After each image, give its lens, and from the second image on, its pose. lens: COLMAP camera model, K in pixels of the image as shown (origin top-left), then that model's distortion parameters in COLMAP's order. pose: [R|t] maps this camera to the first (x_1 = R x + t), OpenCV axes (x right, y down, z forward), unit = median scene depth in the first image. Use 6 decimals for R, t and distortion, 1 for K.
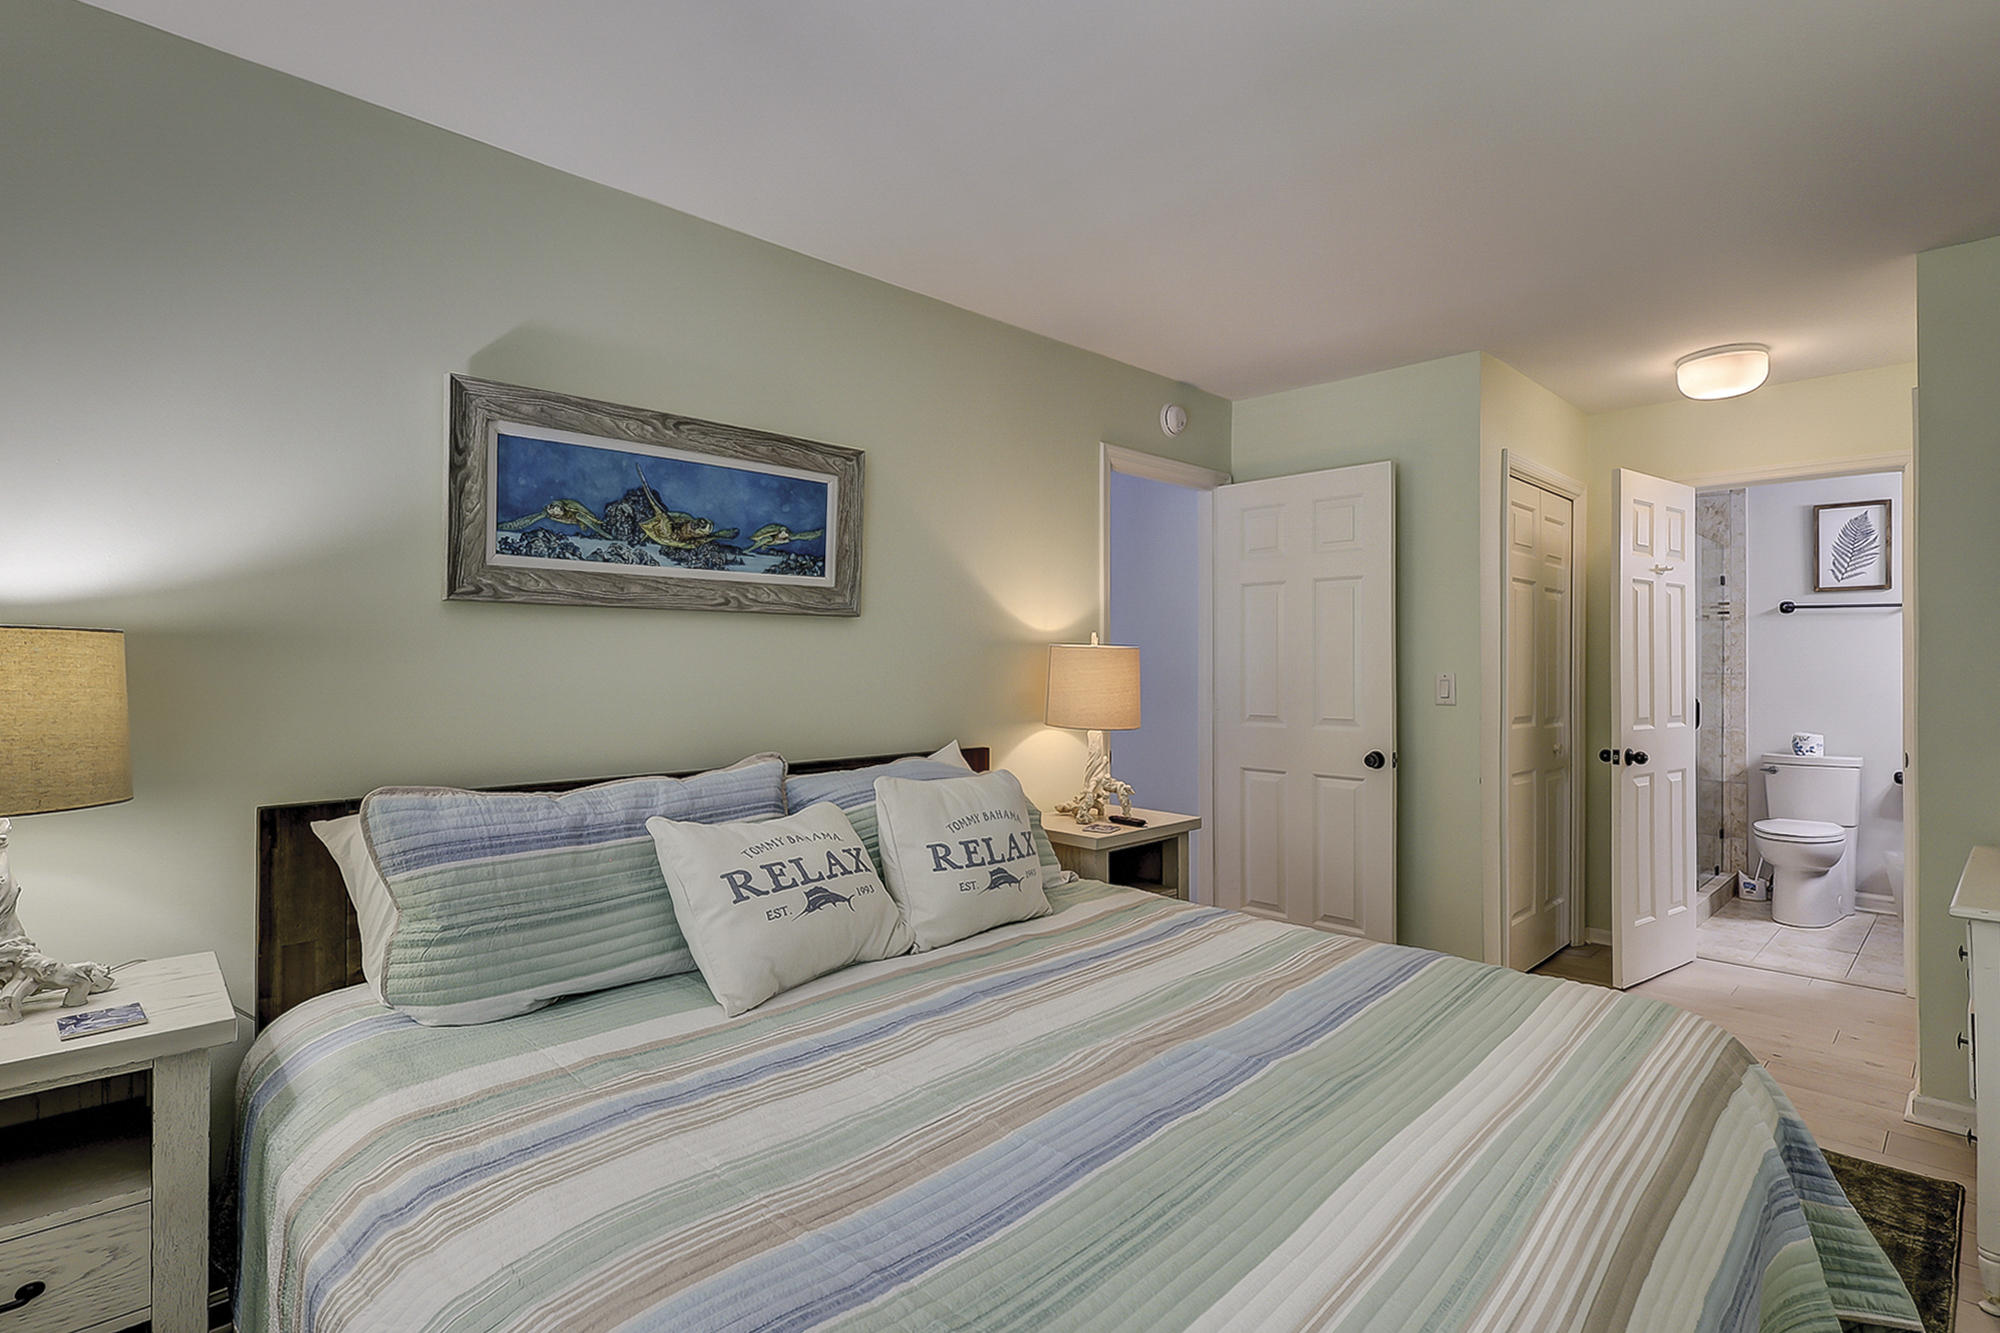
lens RADIAL K [[974.9, 0, 990.5], [0, 974.9, 657.1], [0, 0, 1]] dist [-0.000736, 0.000191]
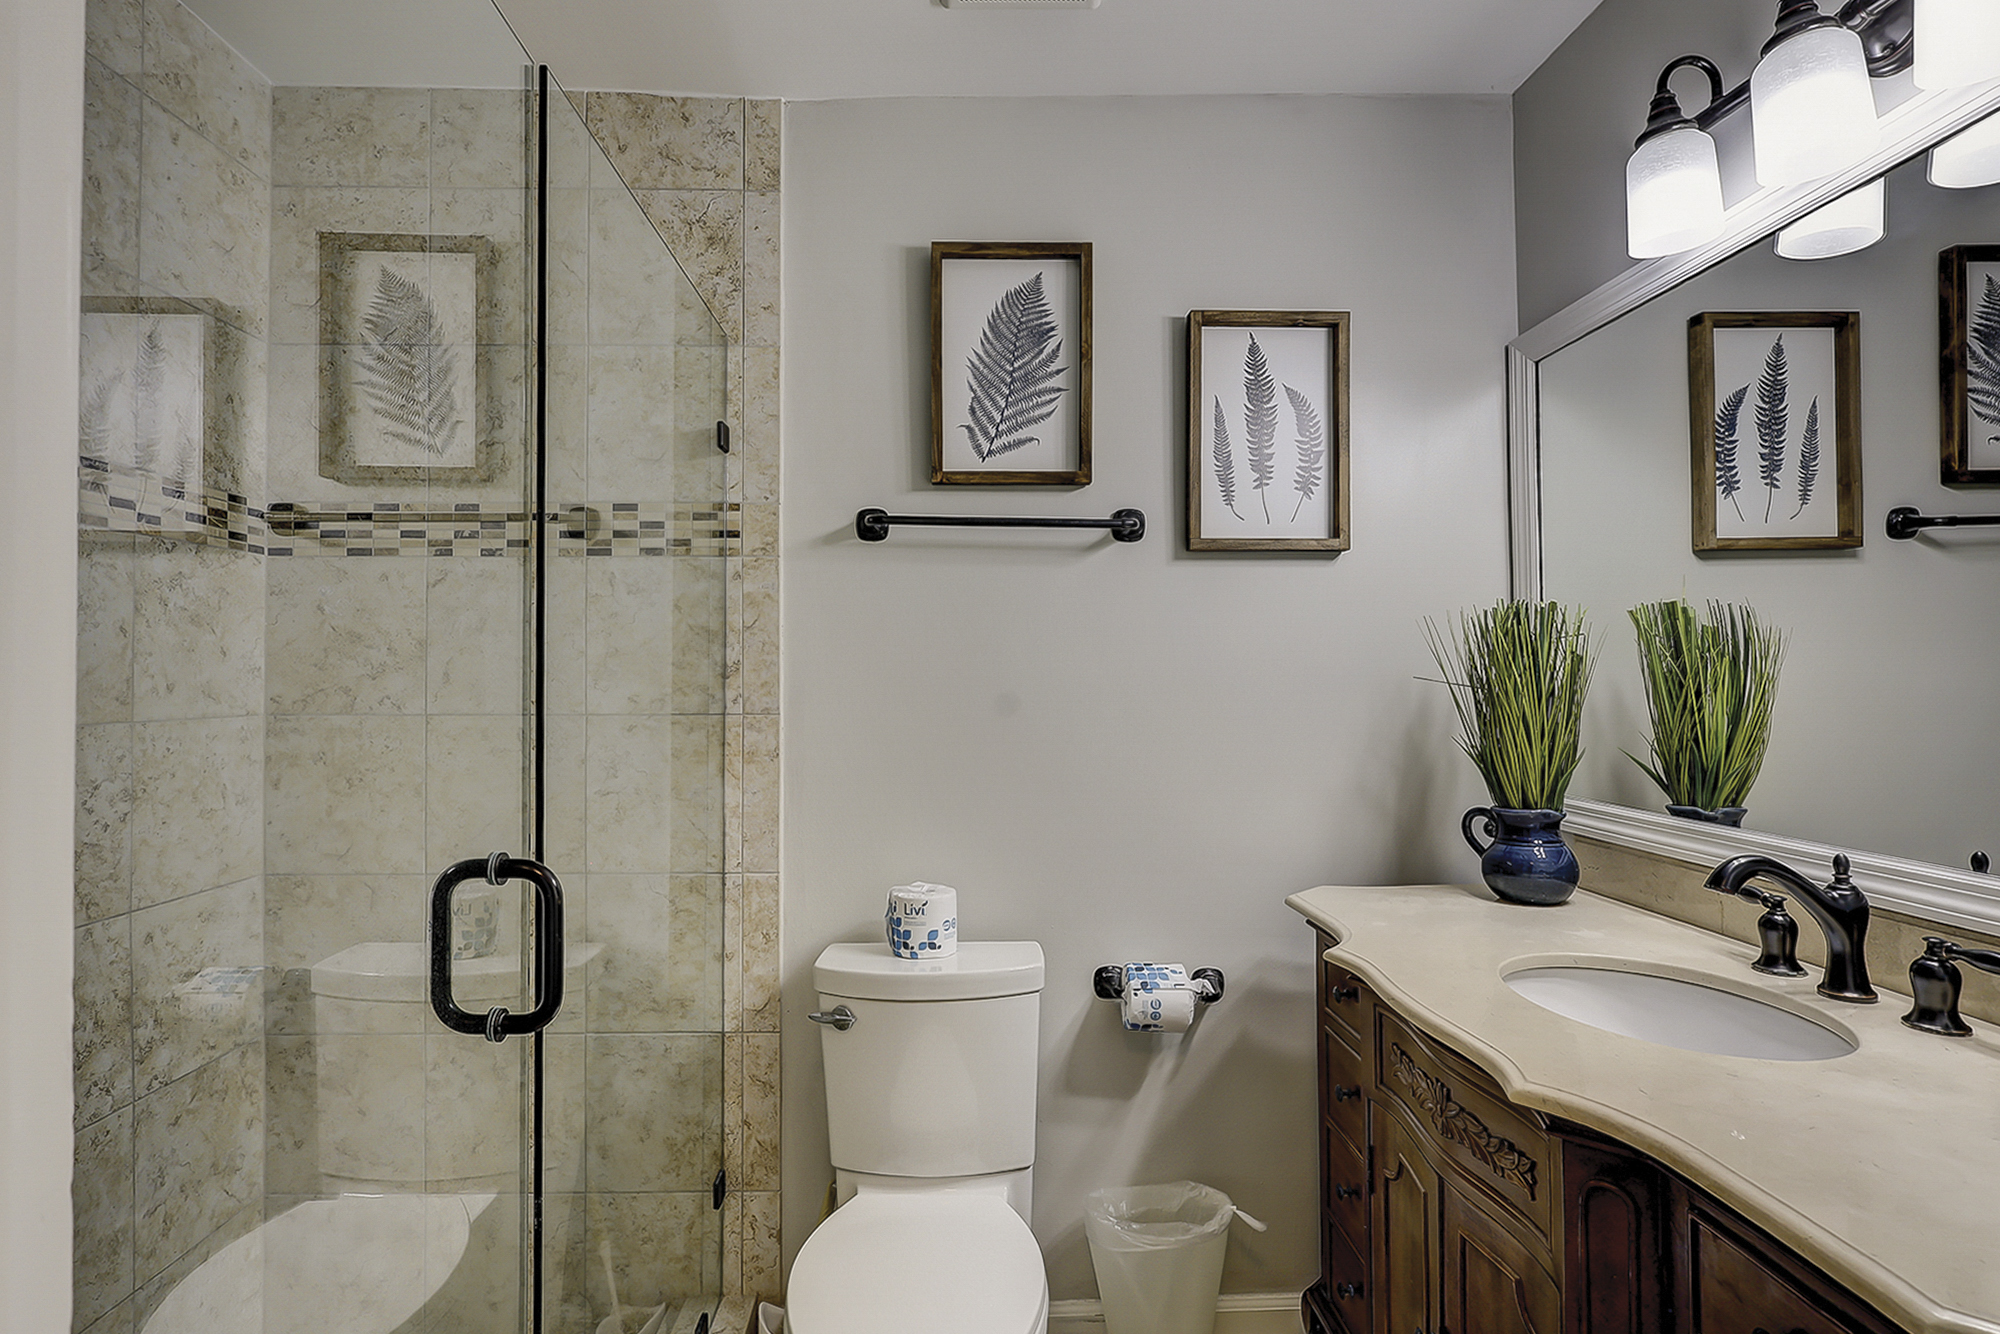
lens RADIAL K [[974.9, 0, 990.5], [0, 974.9, 657.6], [0, 0, 1]] dist [-0.000736, 0.000191]
pose [[0.670774, 0.010701, 0.741584, 0.591694], [-0.000315, 0.999900, -0.014143, 0.002385], [-0.741661, 0.009253, 0.670711, 0.740827]]
